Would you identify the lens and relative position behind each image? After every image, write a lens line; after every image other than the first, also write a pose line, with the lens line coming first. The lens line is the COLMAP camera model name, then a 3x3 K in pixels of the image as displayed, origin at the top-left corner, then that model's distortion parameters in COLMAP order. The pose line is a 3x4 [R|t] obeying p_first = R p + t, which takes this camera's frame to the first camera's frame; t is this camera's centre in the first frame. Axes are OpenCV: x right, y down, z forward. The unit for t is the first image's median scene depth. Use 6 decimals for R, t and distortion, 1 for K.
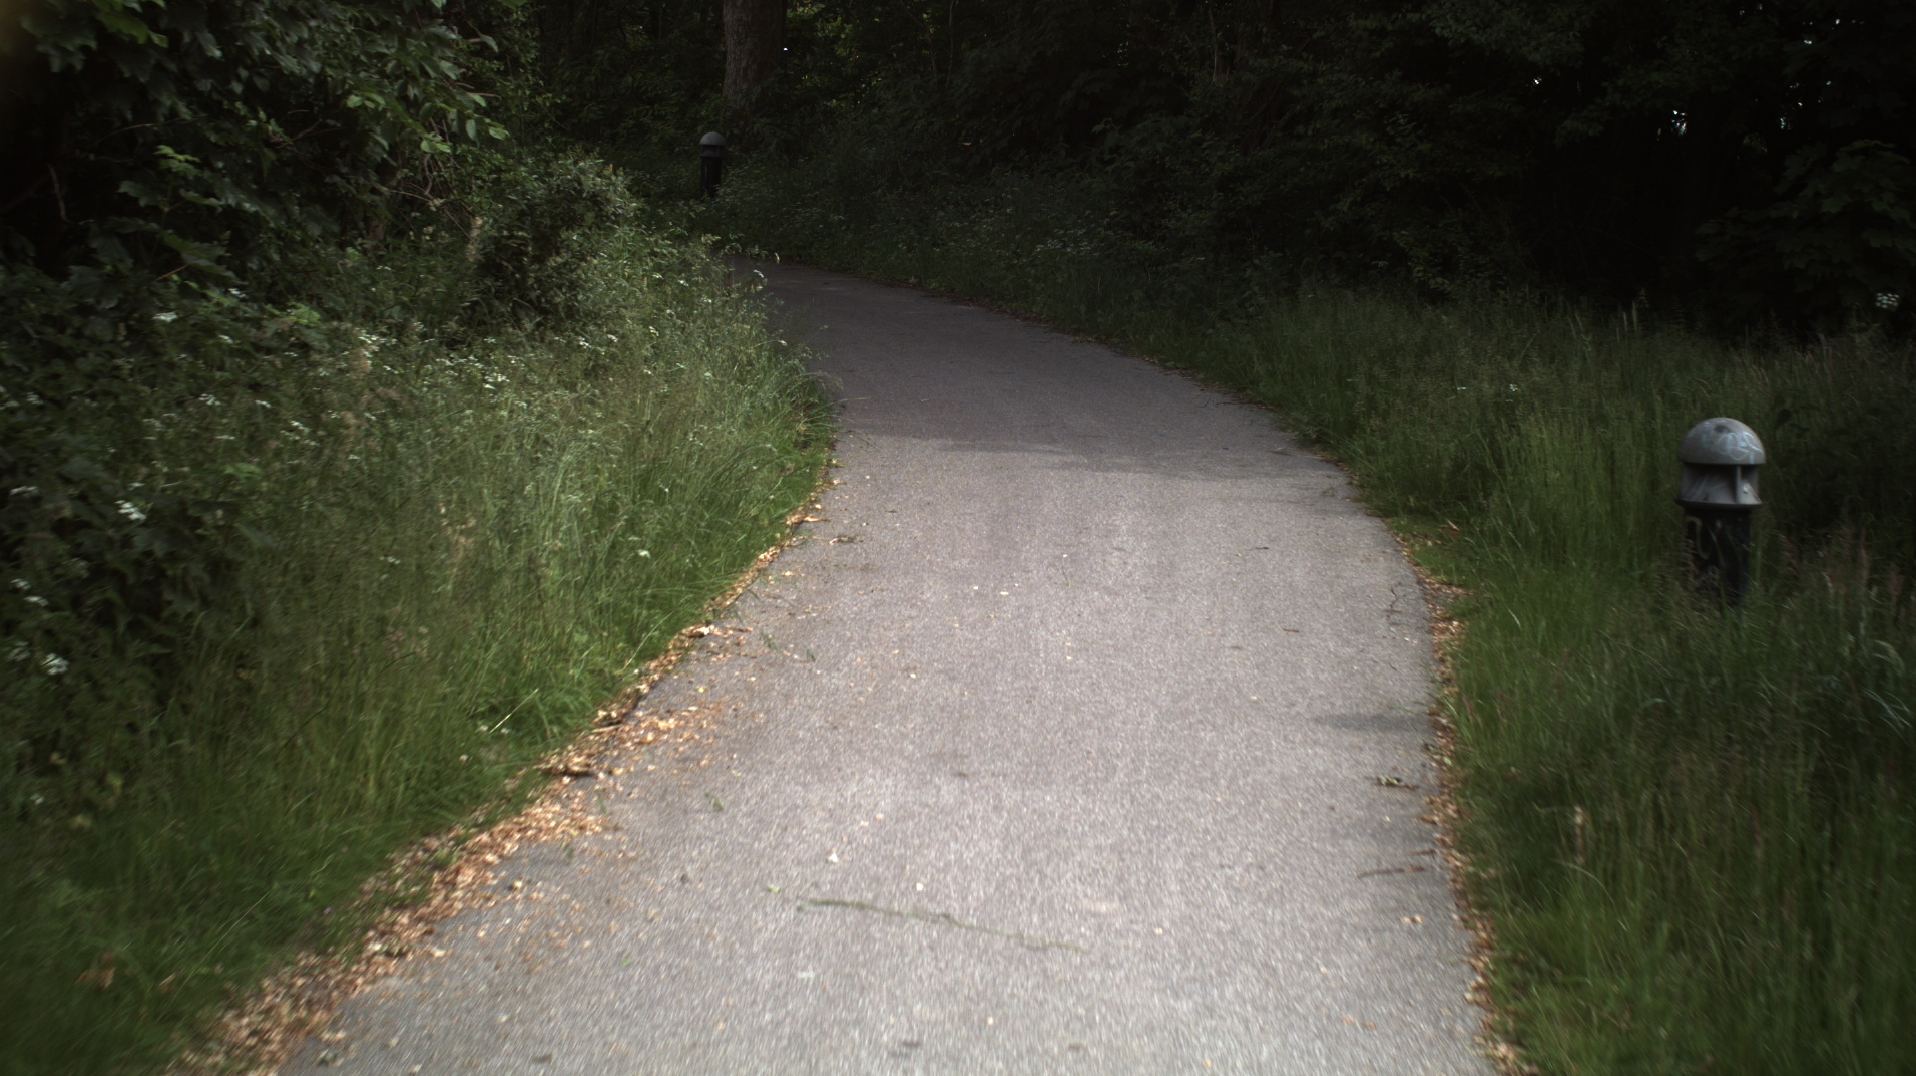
lens RADIAL K [[3187.5, 0, 958.0], [0, 3187.5, 538.0], [0, 0, 1]] dist [-0.317480, 0.455424]
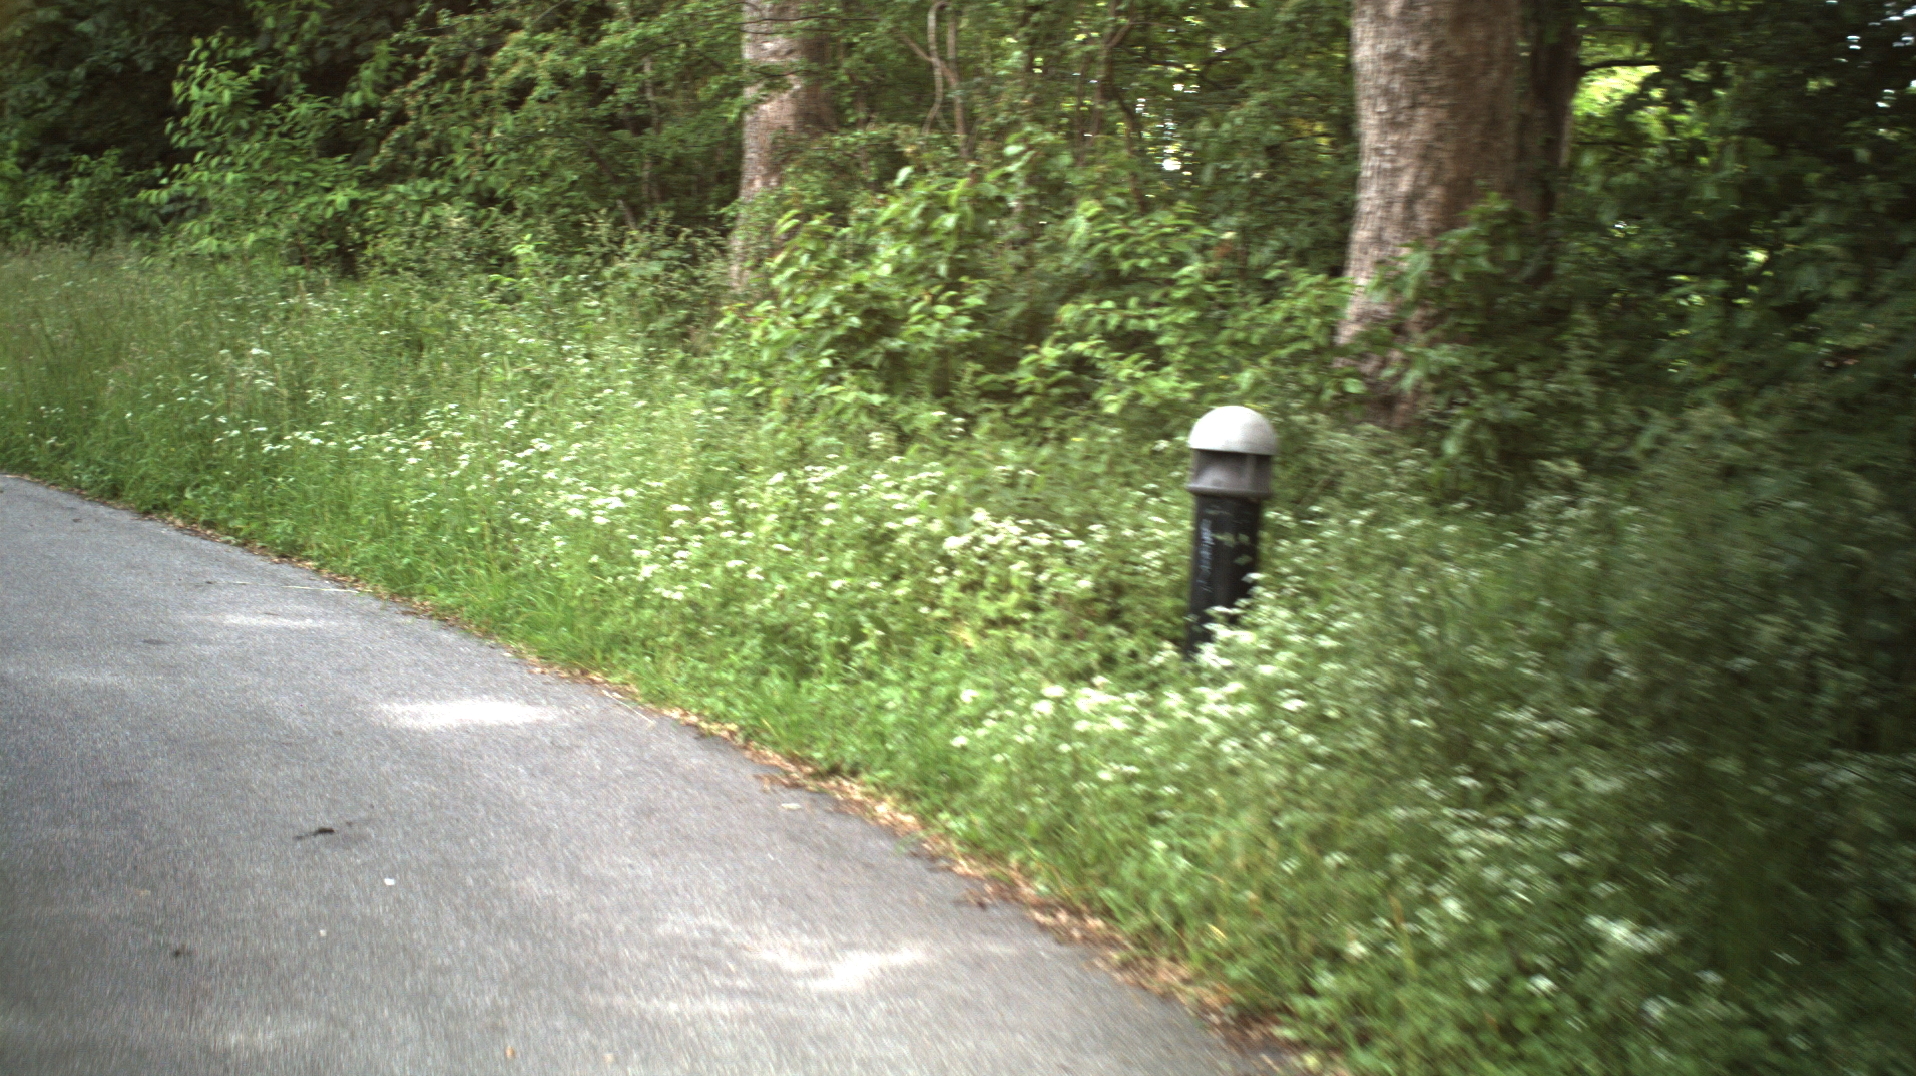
lens RADIAL K [[3187.5, 0, 958.0], [0, 3187.5, 538.0], [0, 0, 1]] dist [-0.317480, 0.455424]
pose [[0.963791, 0.027325, -0.265256, -0.044112], [-0.040254, 0.998245, -0.043425, -0.183910], [0.263603, 0.052530, 0.963200, 1.282264]]
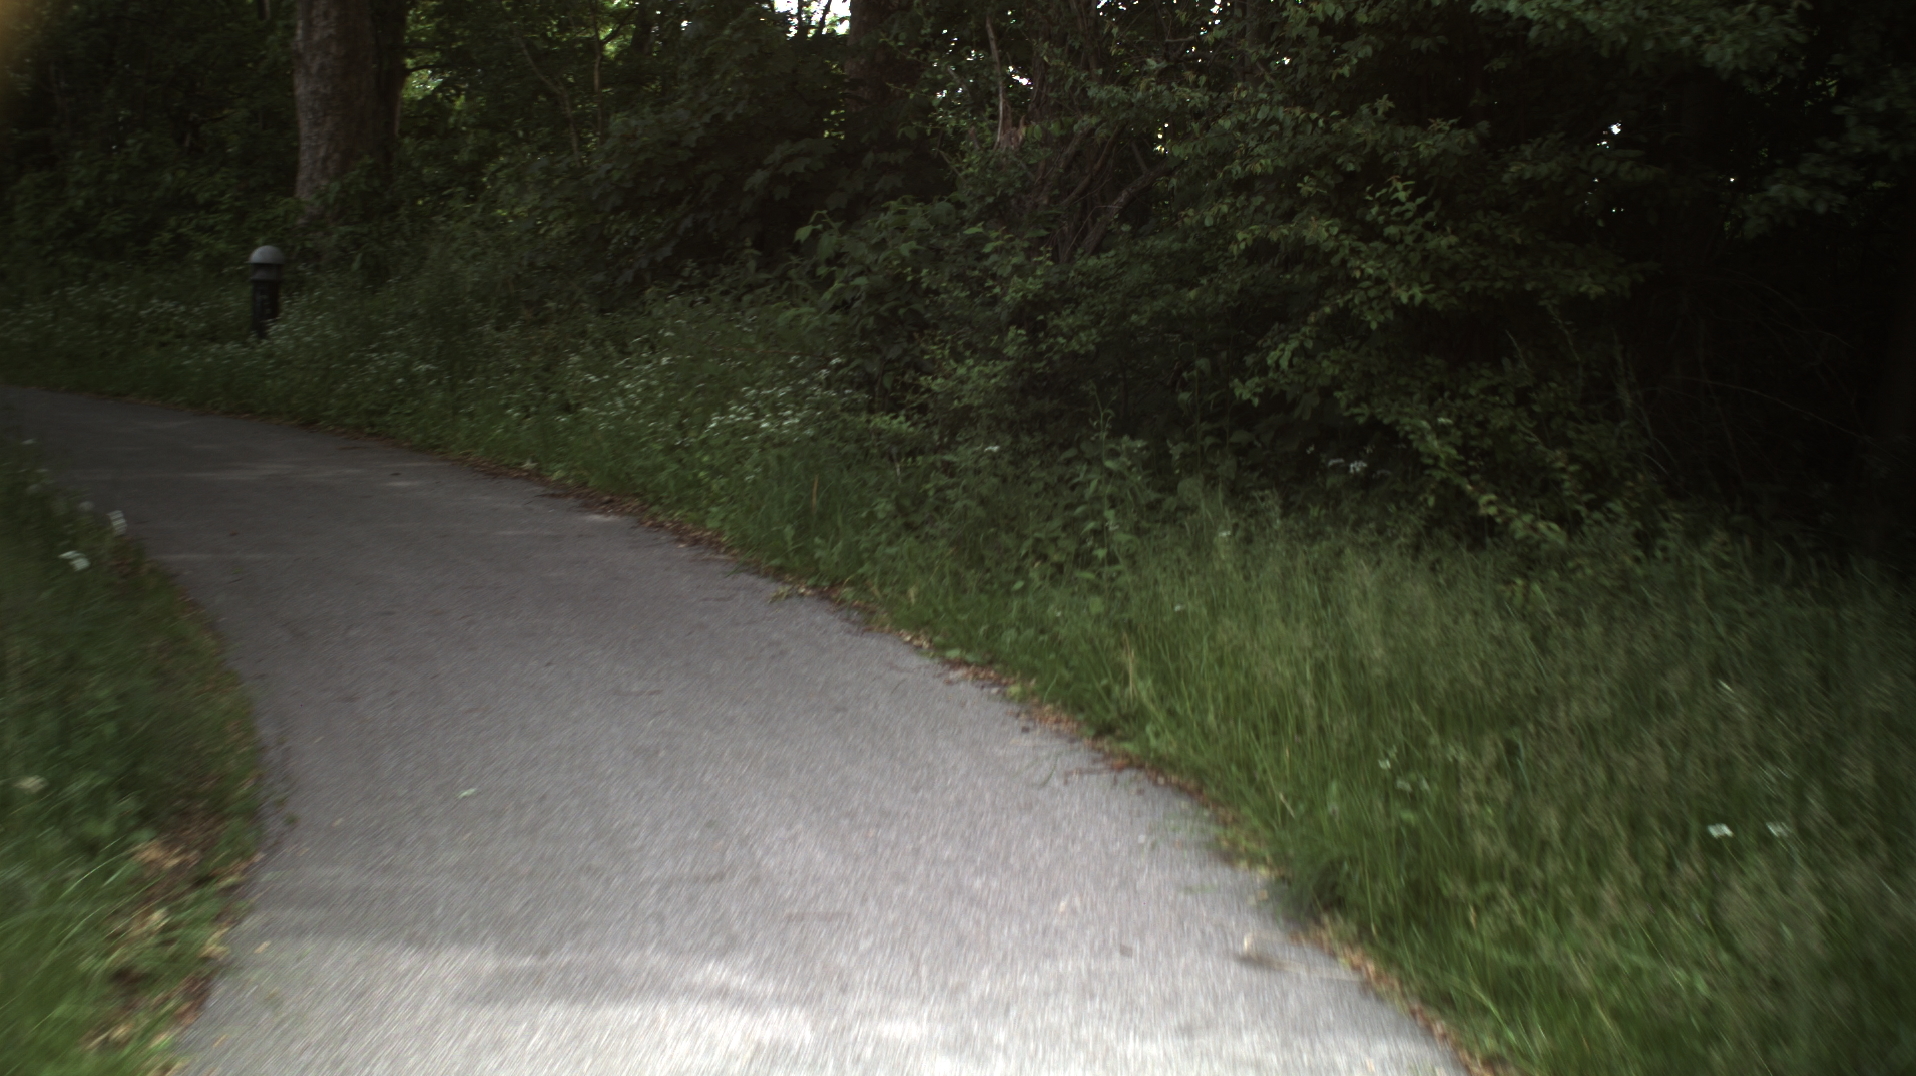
lens RADIAL K [[3187.5, 0, 958.0], [0, 3187.5, 538.0], [0, 0, 1]] dist [-0.317480, 0.455424]
pose [[0.995494, -0.026478, 0.091056, 0.020790], [0.029398, 0.999091, -0.030881, -0.064309], [-0.090155, 0.033419, 0.995367, 0.510786]]
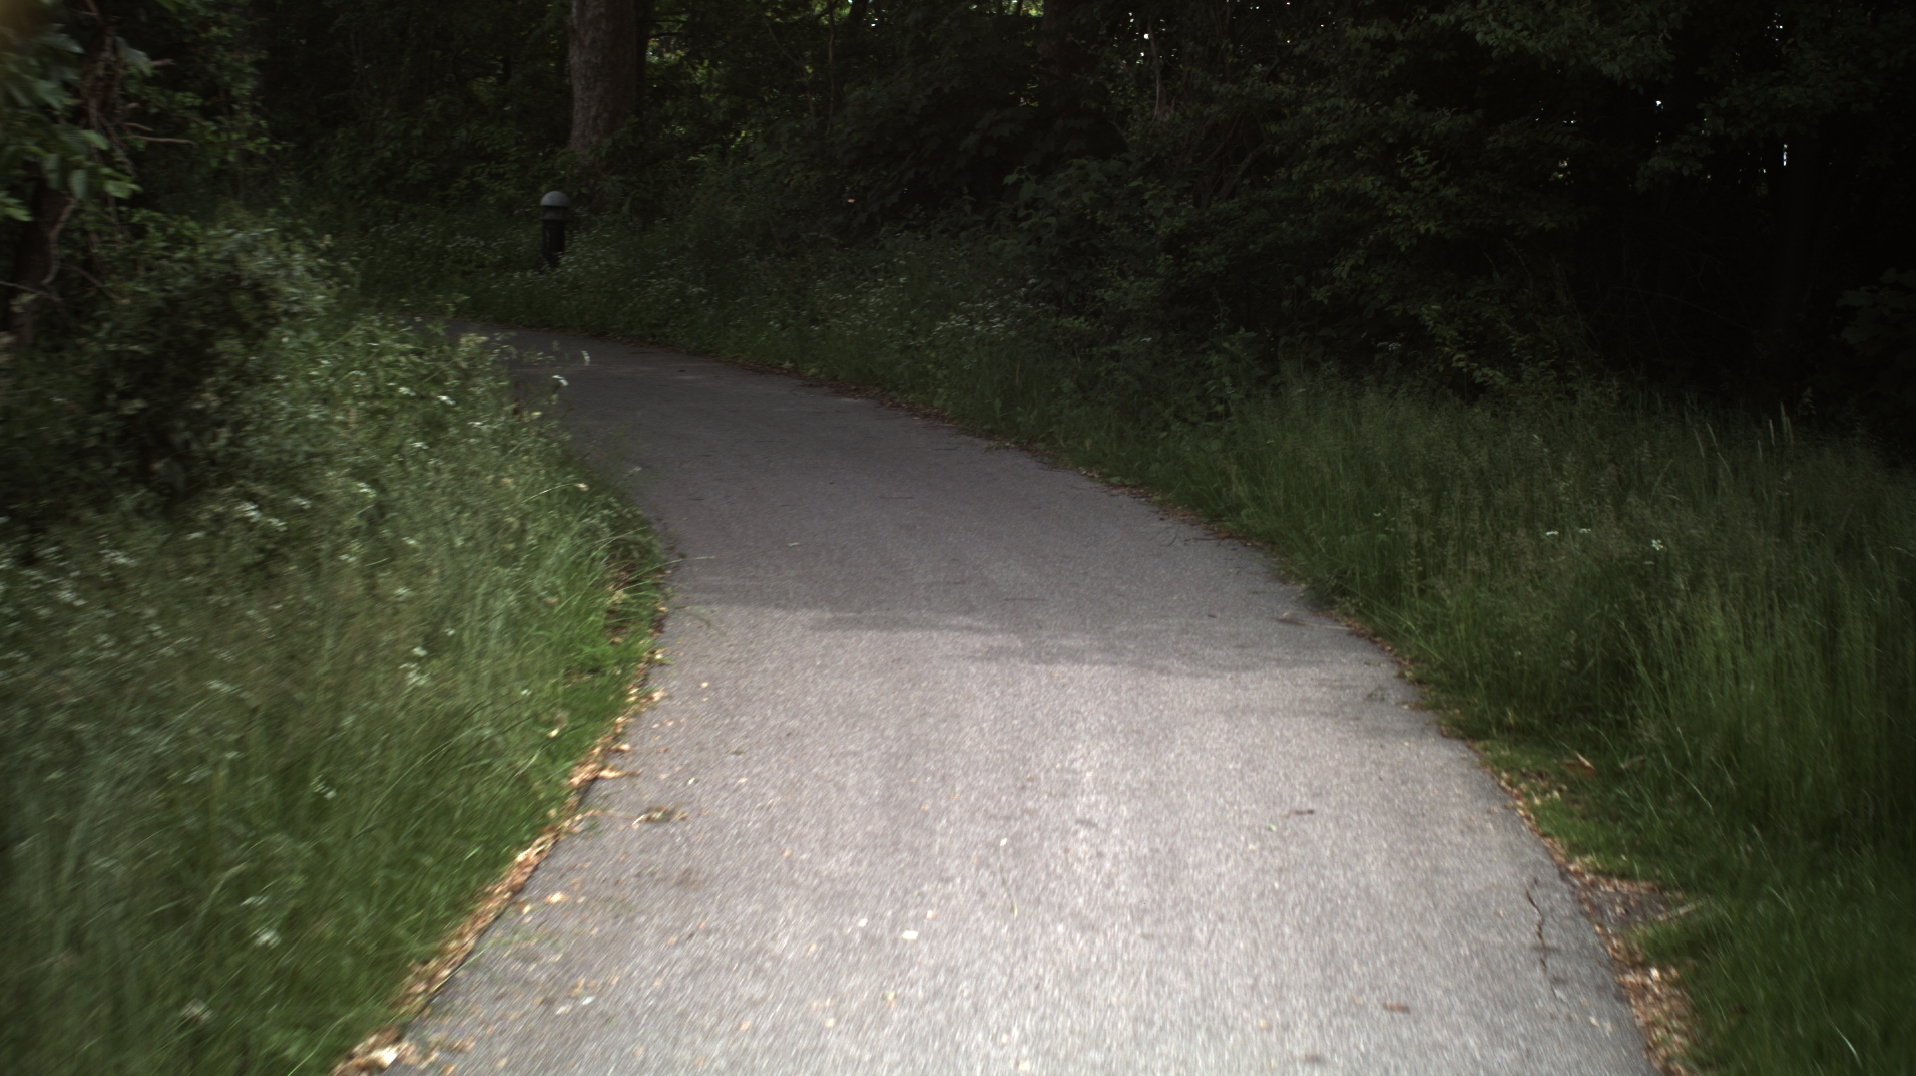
lens RADIAL K [[3187.5, 0, 958.0], [0, 3187.5, 538.0], [0, 0, 1]] dist [-0.317480, 0.455424]
pose [[0.999320, -0.016669, 0.032888, 0.003289], [0.017261, 0.999692, -0.017810, -0.030480], [-0.032581, 0.018365, 0.999300, 0.255496]]
